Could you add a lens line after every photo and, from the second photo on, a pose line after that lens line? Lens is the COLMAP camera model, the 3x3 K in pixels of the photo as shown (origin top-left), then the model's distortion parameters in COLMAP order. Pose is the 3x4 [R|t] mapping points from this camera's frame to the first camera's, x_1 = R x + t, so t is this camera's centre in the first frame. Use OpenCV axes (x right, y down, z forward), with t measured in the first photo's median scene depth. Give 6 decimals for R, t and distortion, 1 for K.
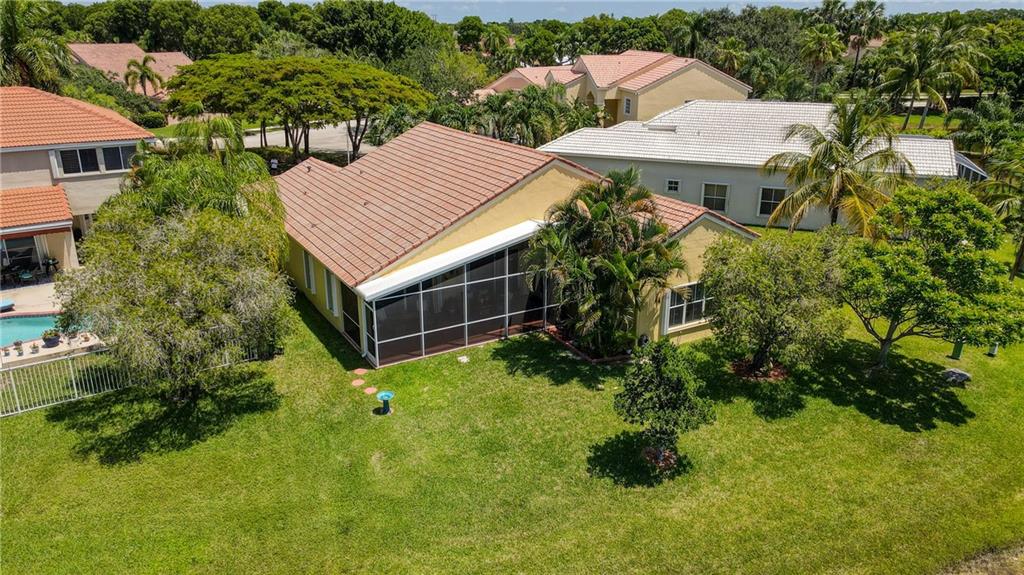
lens RADIAL K [[748.9, 0, 510.0], [0, 748.9, 285.9], [0, 0, 1]] dist [0.016353, 0.014913]
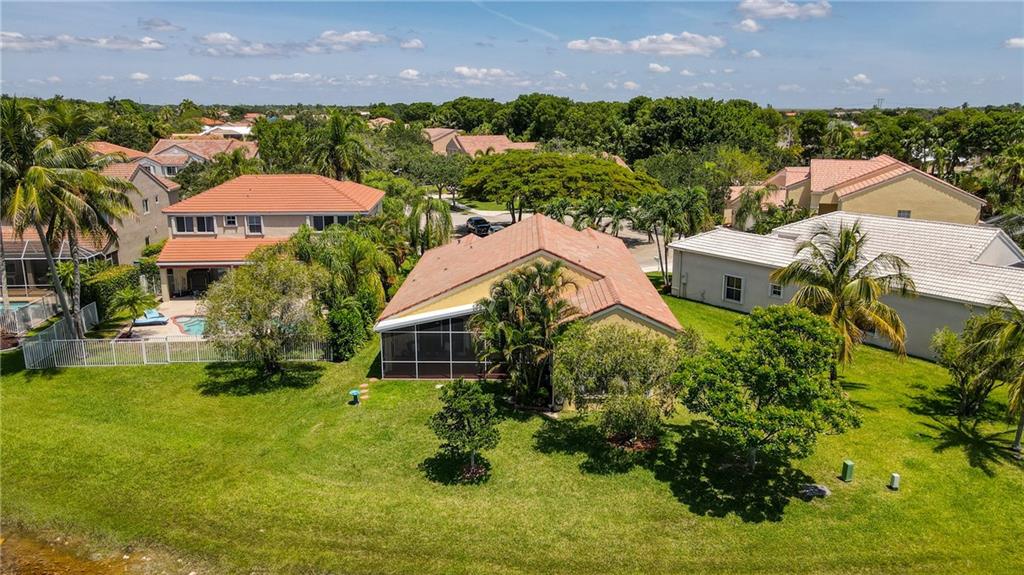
lens RADIAL K [[748.9, 0, 513.4], [0, 748.9, 288.2], [0, 0, 1]] dist [0.016353, 0.014913]
pose [[0.852416, 0.123110, -0.508165, 0.732600], [-0.173104, 0.983525, -0.052098, -0.030232], [0.493379, 0.132375, 0.859683, -0.137140]]
